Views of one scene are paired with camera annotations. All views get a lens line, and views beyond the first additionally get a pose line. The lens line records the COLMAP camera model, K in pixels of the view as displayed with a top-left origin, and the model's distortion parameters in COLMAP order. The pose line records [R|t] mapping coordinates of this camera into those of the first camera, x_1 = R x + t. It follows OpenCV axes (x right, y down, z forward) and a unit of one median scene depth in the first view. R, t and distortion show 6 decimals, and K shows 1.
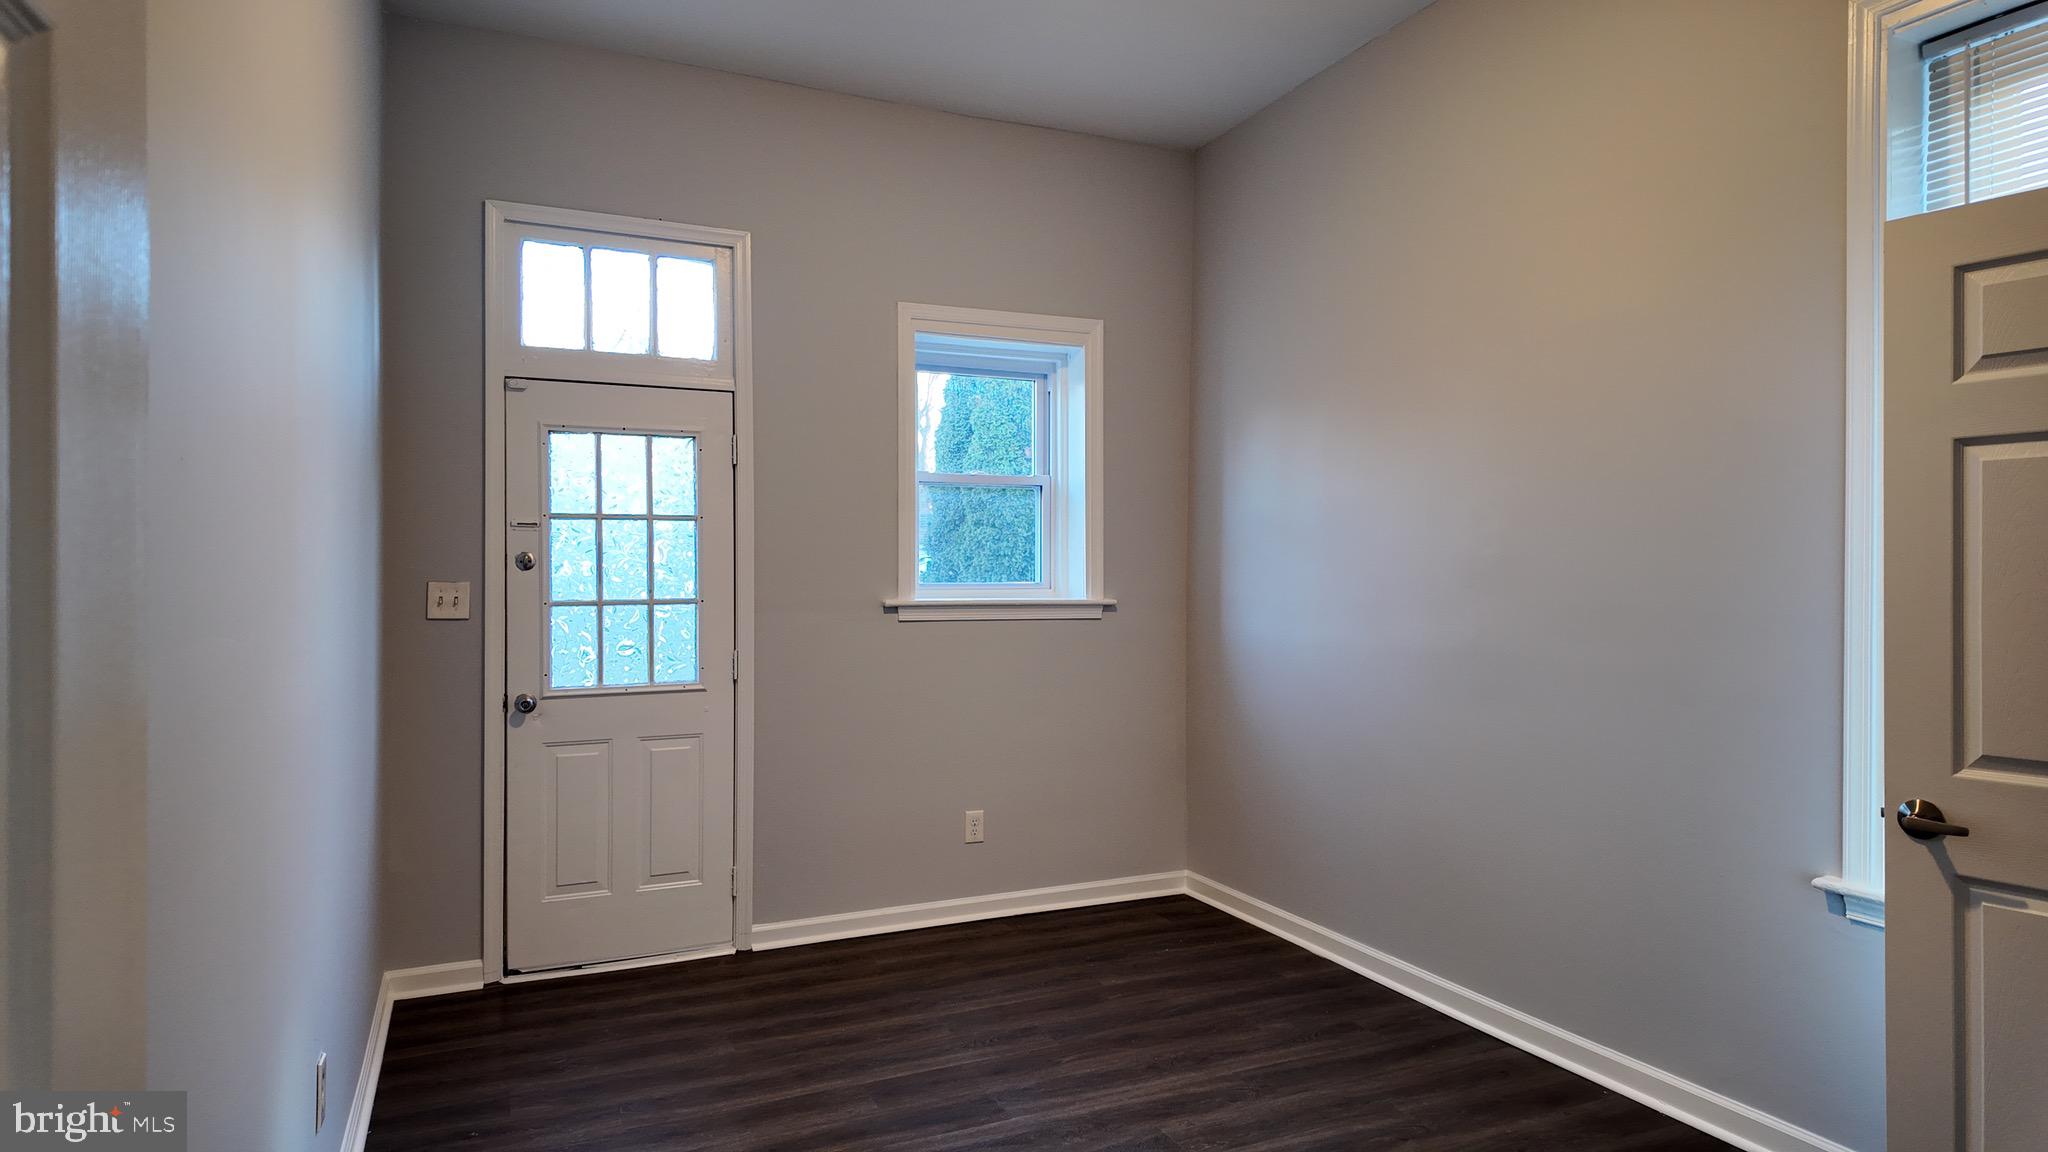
lens RADIAL K [[1180.2, 0, 1024.0], [0, 1180.2, 576.0], [0, 0, 1]] dist [0.103908, -0.127189]
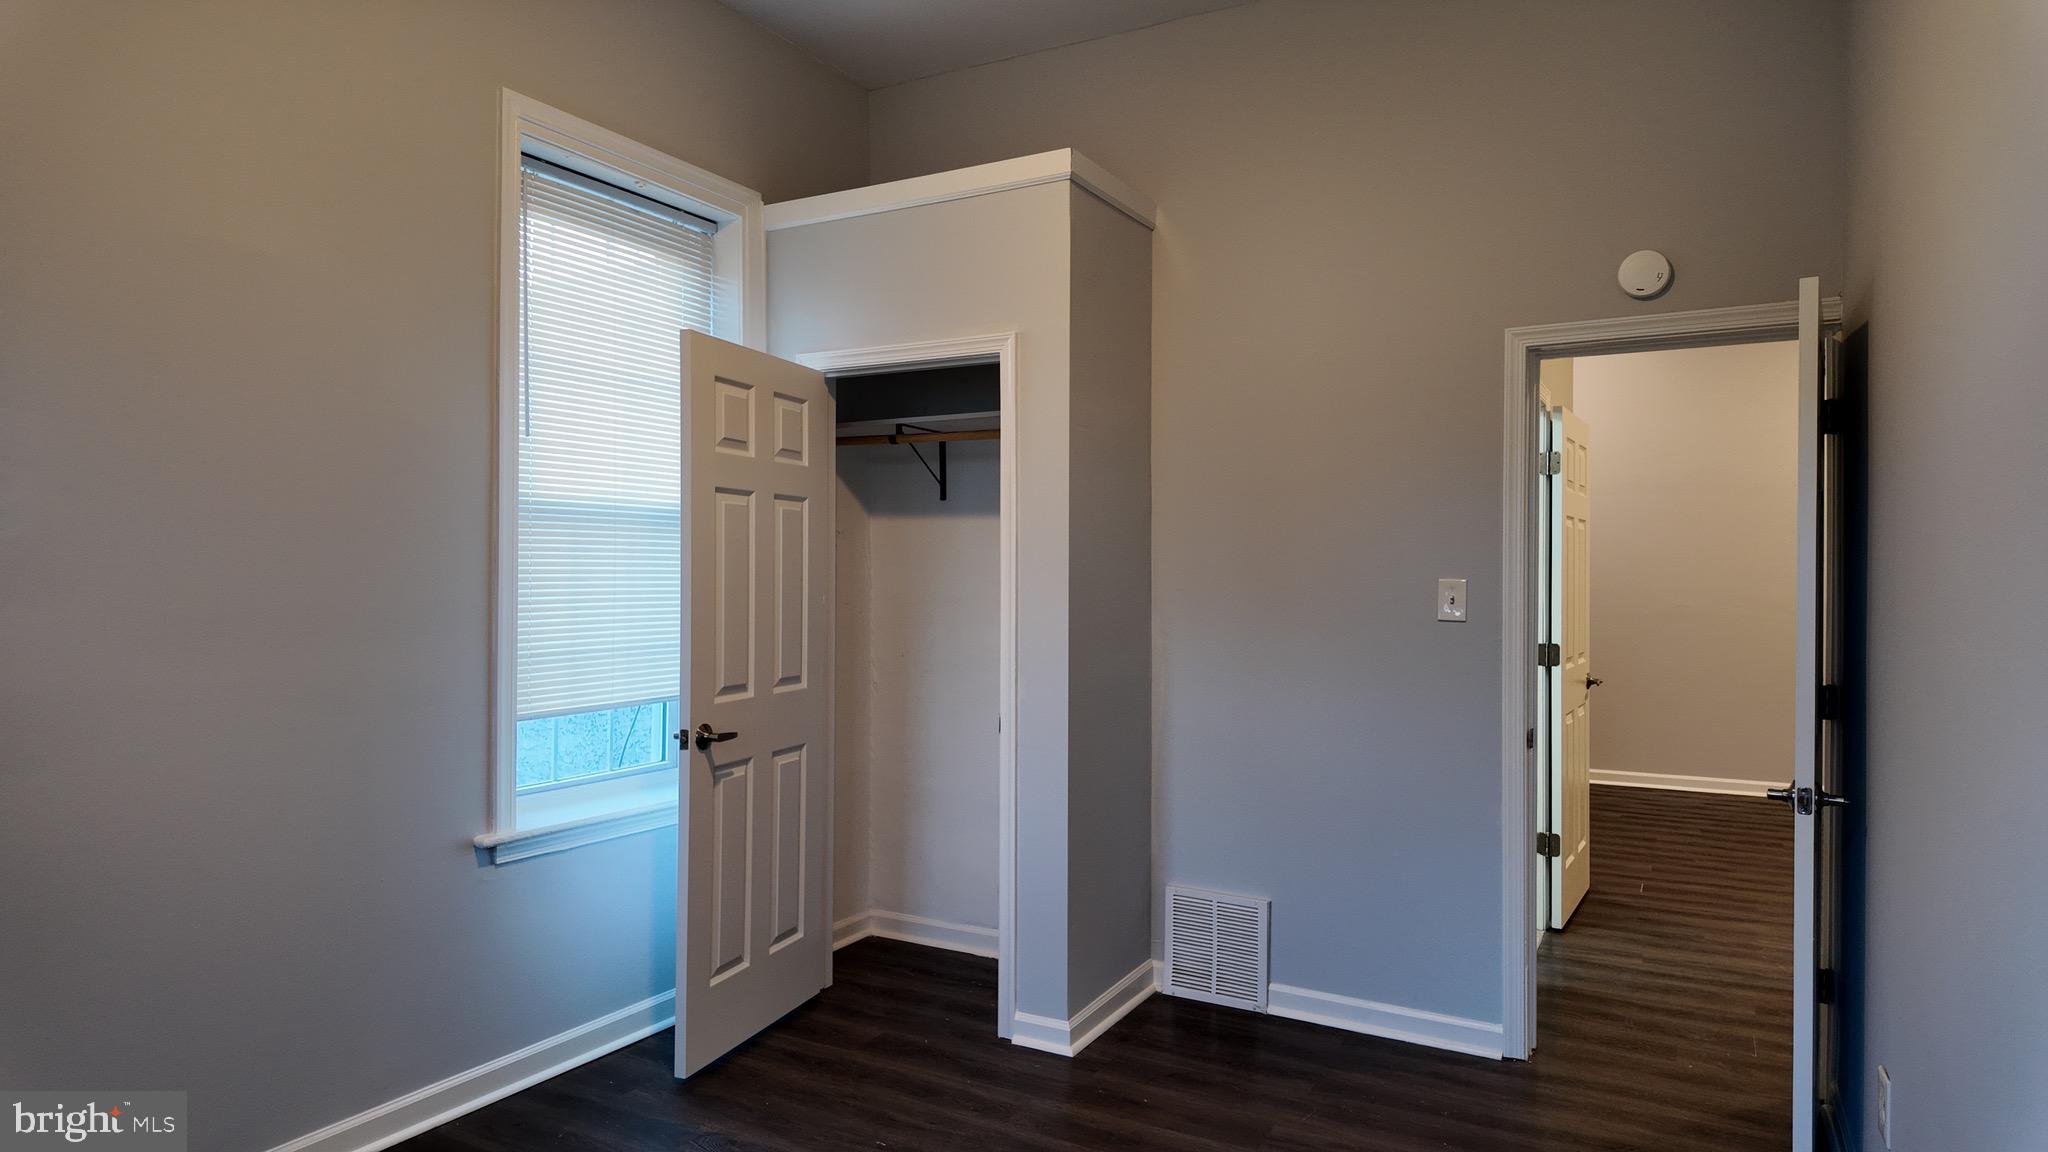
lens RADIAL K [[1180.2, 0, 1024.0], [0, 1180.2, 576.0], [0, 0, 1]] dist [0.103908, -0.127189]
pose [[-0.580552, 0.001299, 0.814222, -0.688312], [-0.004013, 0.999982, -0.004456, 0.010500], [-0.814213, -0.005854, -0.580537, 1.547202]]
